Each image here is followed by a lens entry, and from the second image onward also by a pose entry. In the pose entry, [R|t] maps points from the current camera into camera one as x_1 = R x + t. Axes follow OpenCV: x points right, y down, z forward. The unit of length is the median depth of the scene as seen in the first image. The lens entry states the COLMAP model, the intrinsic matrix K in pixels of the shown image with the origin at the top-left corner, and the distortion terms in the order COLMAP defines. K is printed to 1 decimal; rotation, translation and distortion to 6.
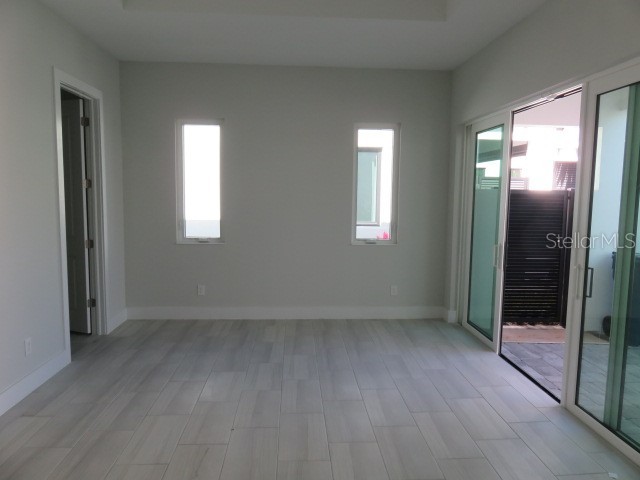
lens RADIAL K [[476.9, 0, 319.2], [0, 476.9, 240.3], [0, 0, 1]] dist [-0.005989, -0.007574]
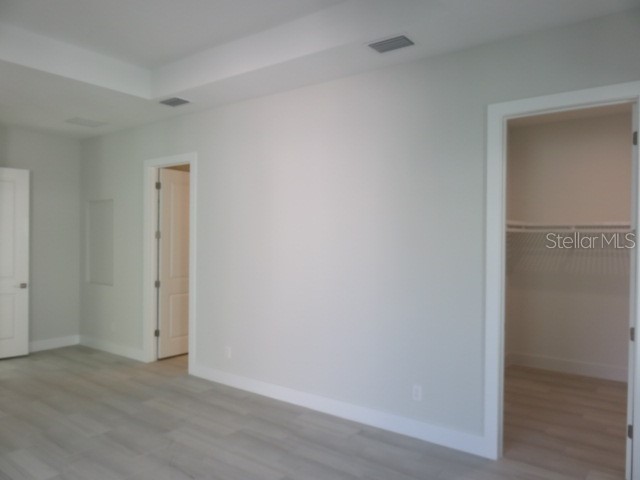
lens RADIAL K [[476.9, 0, 319.2], [0, 476.9, 240.3], [0, 0, 1]] dist [-0.005989, -0.007574]
pose [[-0.651841, -0.011690, -0.758266, 0.240463], [-0.089199, 0.994122, 0.061353, -0.114746], [0.753092, 0.107629, -0.649052, 1.079405]]
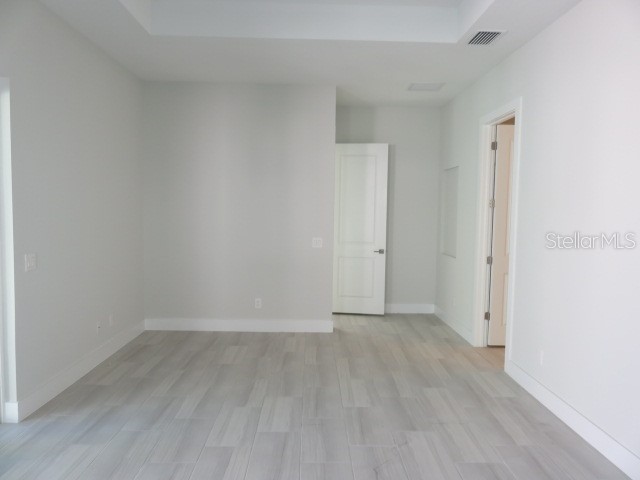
lens RADIAL K [[476.9, 0, 319.2], [0, 476.9, 240.3], [0, 0, 1]] dist [-0.005989, -0.007574]
pose [[-0.998878, -0.026468, 0.039269, -0.081817], [-0.019632, 0.986057, 0.165244, -0.102666], [-0.043095, 0.164287, -0.985471, 1.039080]]
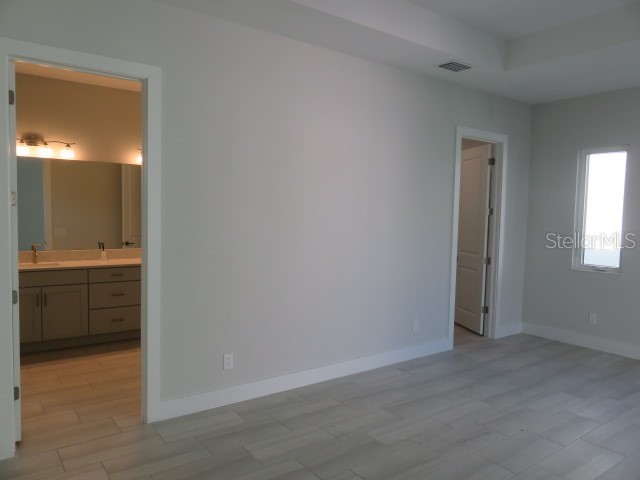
lens RADIAL K [[476.9, 0, 319.2], [0, 476.9, 240.3], [0, 0, 1]] dist [-0.005989, -0.007574]
pose [[0.549150, 0.049517, -0.834256, 0.295735], [-0.096374, 0.995336, -0.004361, 0.001784], [0.830148, 0.082796, 0.551361, -0.034027]]
